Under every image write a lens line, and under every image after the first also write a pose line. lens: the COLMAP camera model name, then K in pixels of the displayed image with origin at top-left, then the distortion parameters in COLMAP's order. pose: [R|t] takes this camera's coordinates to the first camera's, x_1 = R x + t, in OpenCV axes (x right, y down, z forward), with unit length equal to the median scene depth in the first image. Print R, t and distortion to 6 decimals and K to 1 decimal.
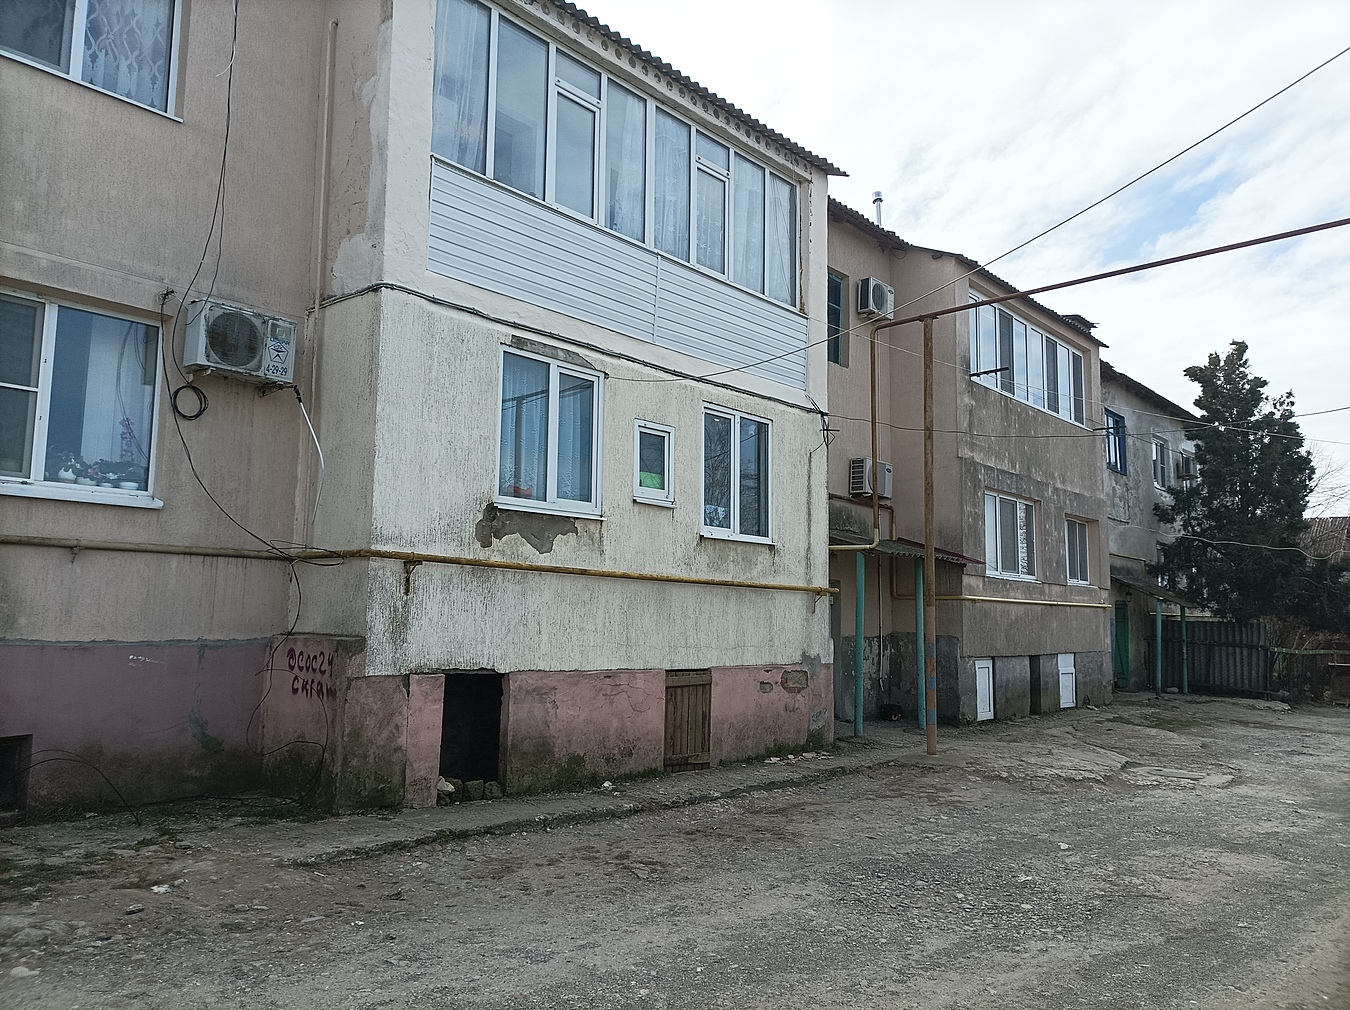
lens RADIAL K [[983.8, 0, 675.0], [0, 983.8, 505.0], [0, 0, 1]] dist [0.028020, -0.019918]
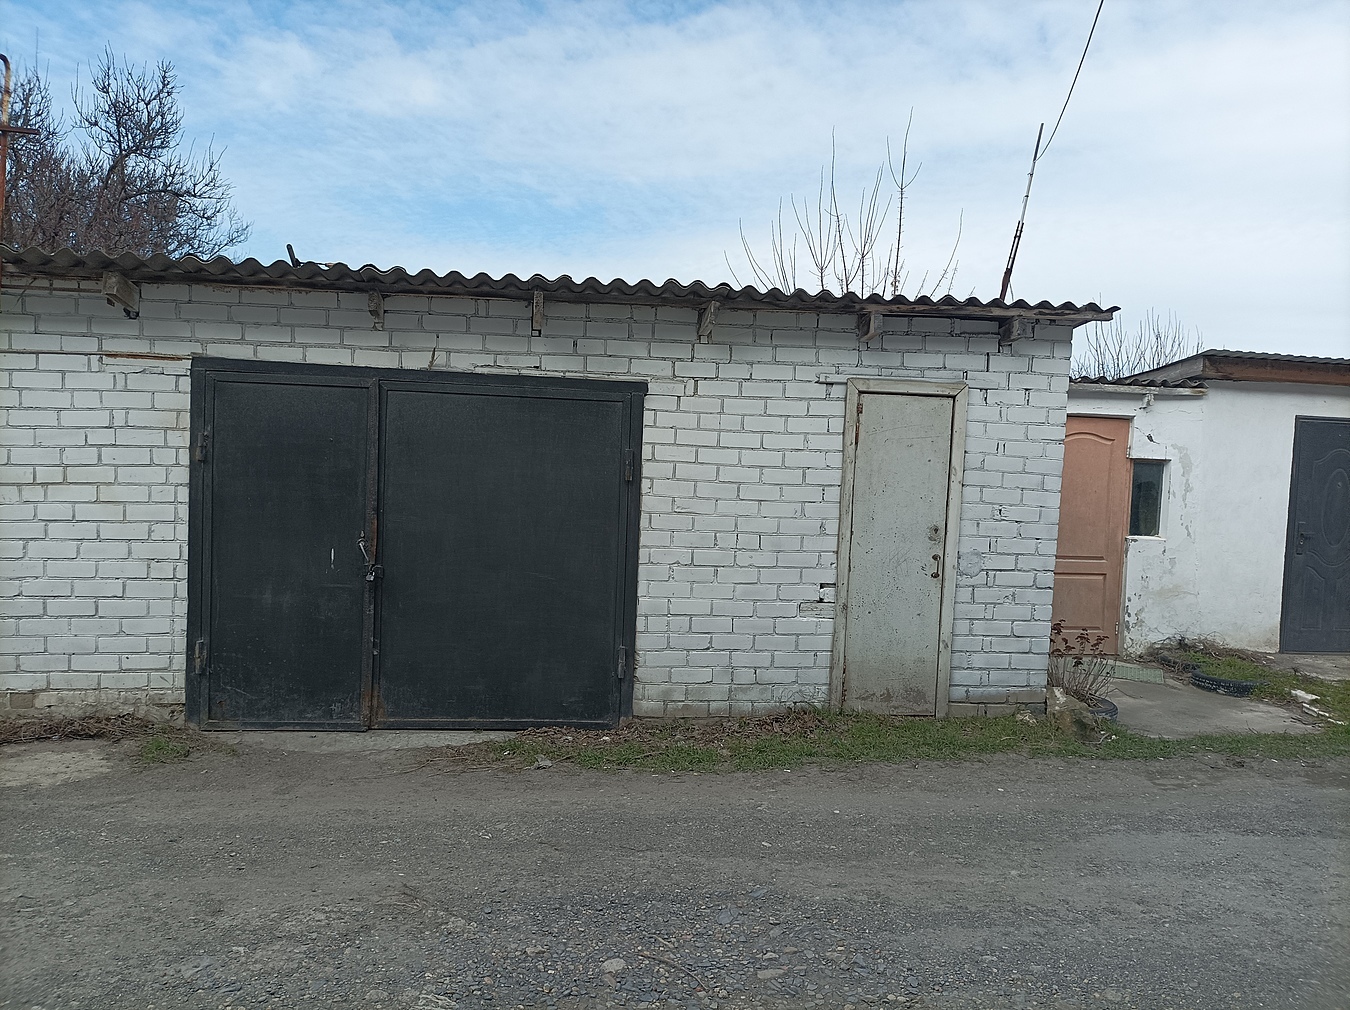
lens RADIAL K [[983.8, 0, 675.0], [0, 983.8, 505.0], [0, 0, 1]] dist [0.028020, -0.019918]
pose [[-0.751248, -0.080511, 0.655091, -0.005877], [-0.124385, 0.992018, -0.020723, 0.194054], [-0.648194, -0.097051, -0.755266, 1.687905]]
